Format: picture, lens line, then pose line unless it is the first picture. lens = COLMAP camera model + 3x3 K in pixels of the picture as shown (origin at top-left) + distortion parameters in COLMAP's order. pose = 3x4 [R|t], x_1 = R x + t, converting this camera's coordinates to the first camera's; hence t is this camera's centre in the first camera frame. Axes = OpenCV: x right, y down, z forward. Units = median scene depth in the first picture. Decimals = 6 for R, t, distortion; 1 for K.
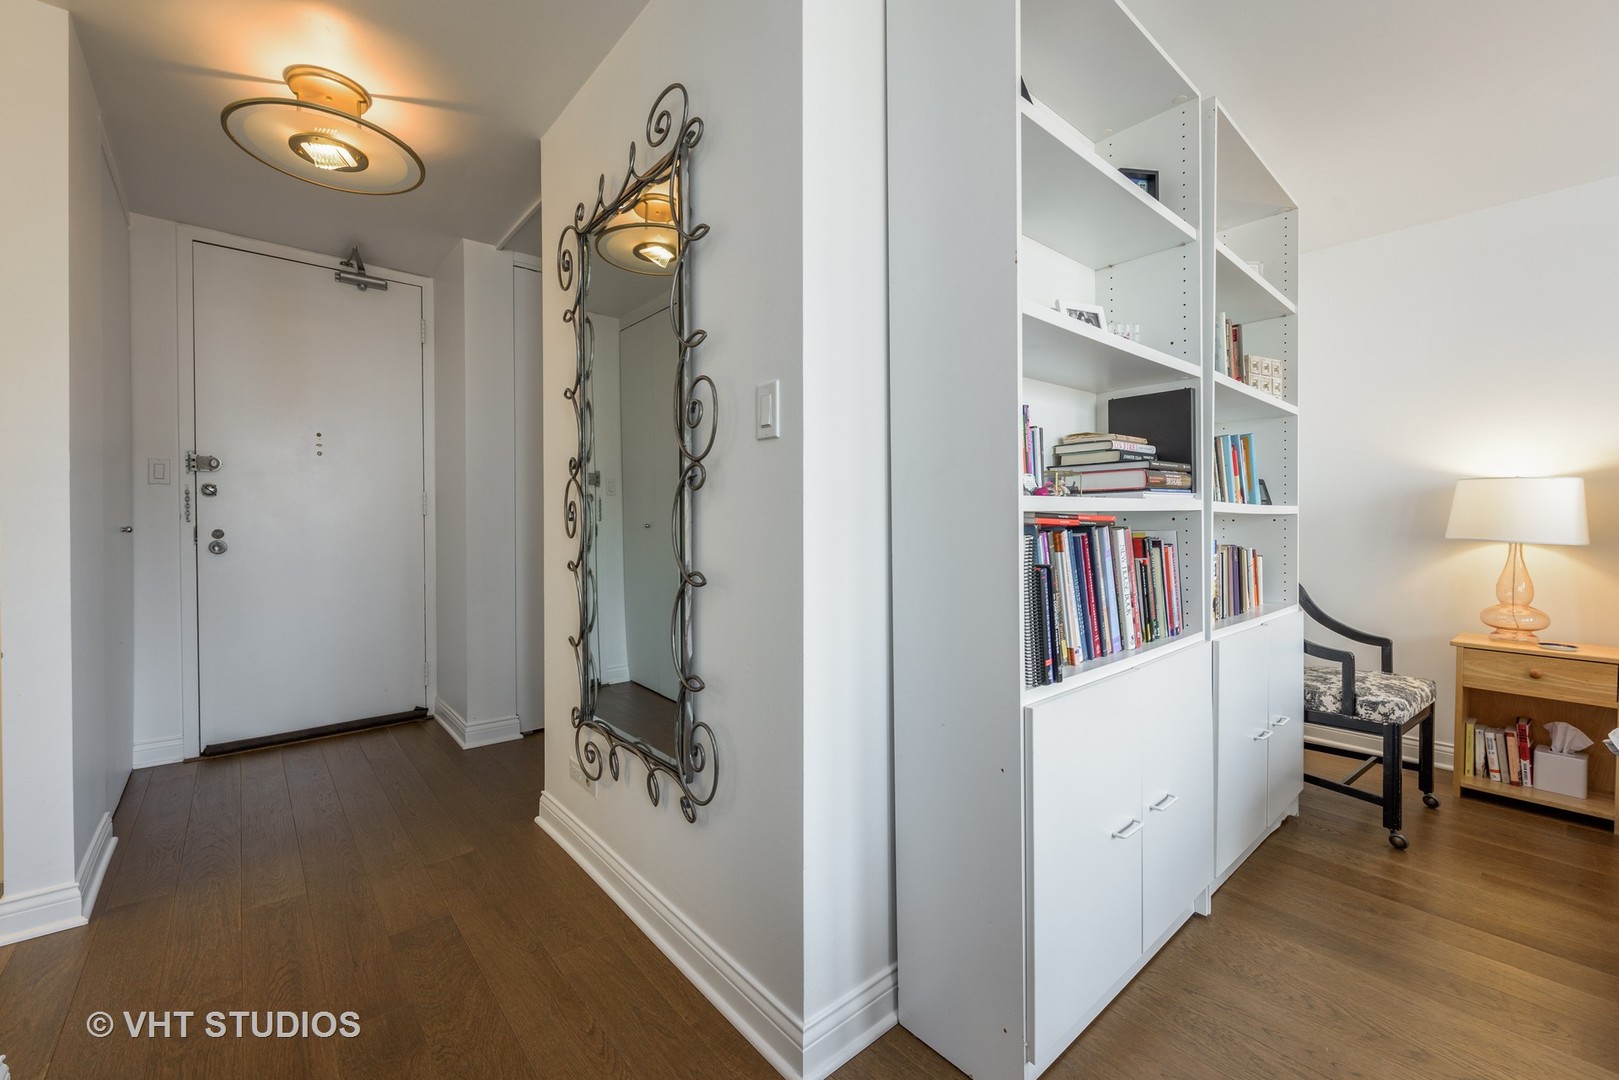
lens RADIAL K [[649.3, 0, 807.6], [0, 649.3, 525.2], [0, 0, 1]] dist [0.003325, -0.002217]
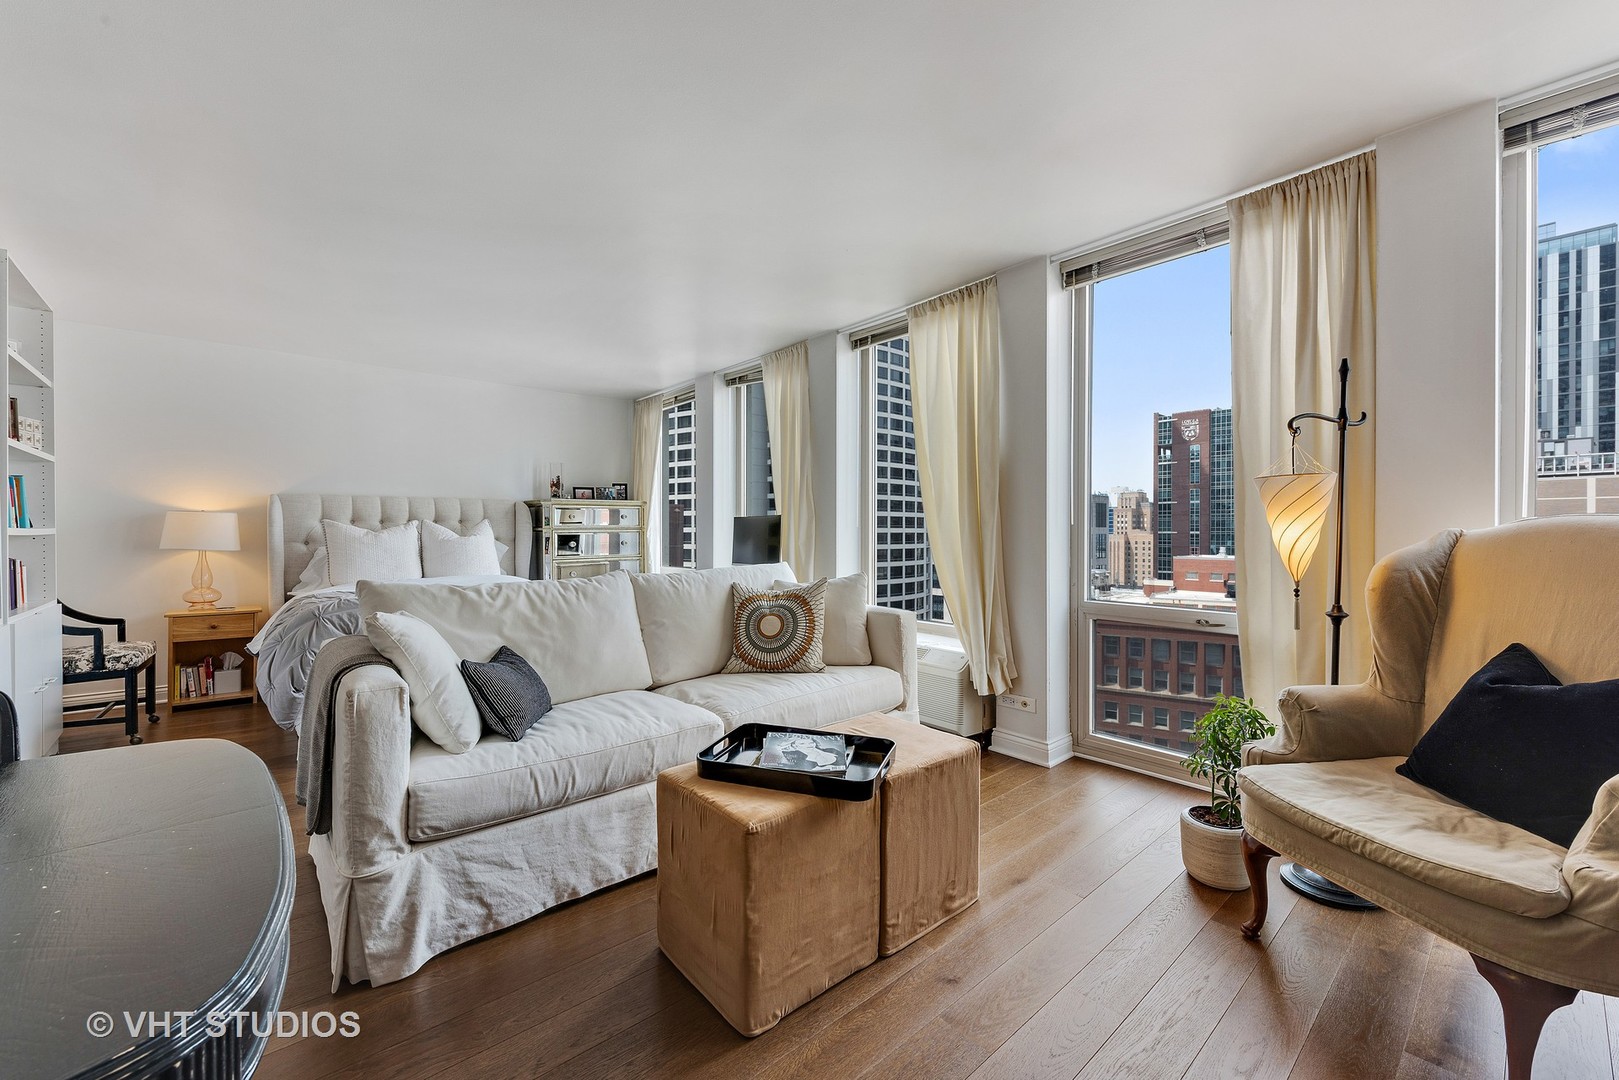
lens RADIAL K [[649.3, 0, 805.1], [0, 649.3, 536.1], [0, 0, 1]] dist [0.003325, -0.002217]
pose [[-0.002339, -0.008871, 0.999958, -0.654813], [0.005309, 0.999946, 0.008883, -0.017481], [-0.999983, 0.005329, -0.002292, -0.611250]]
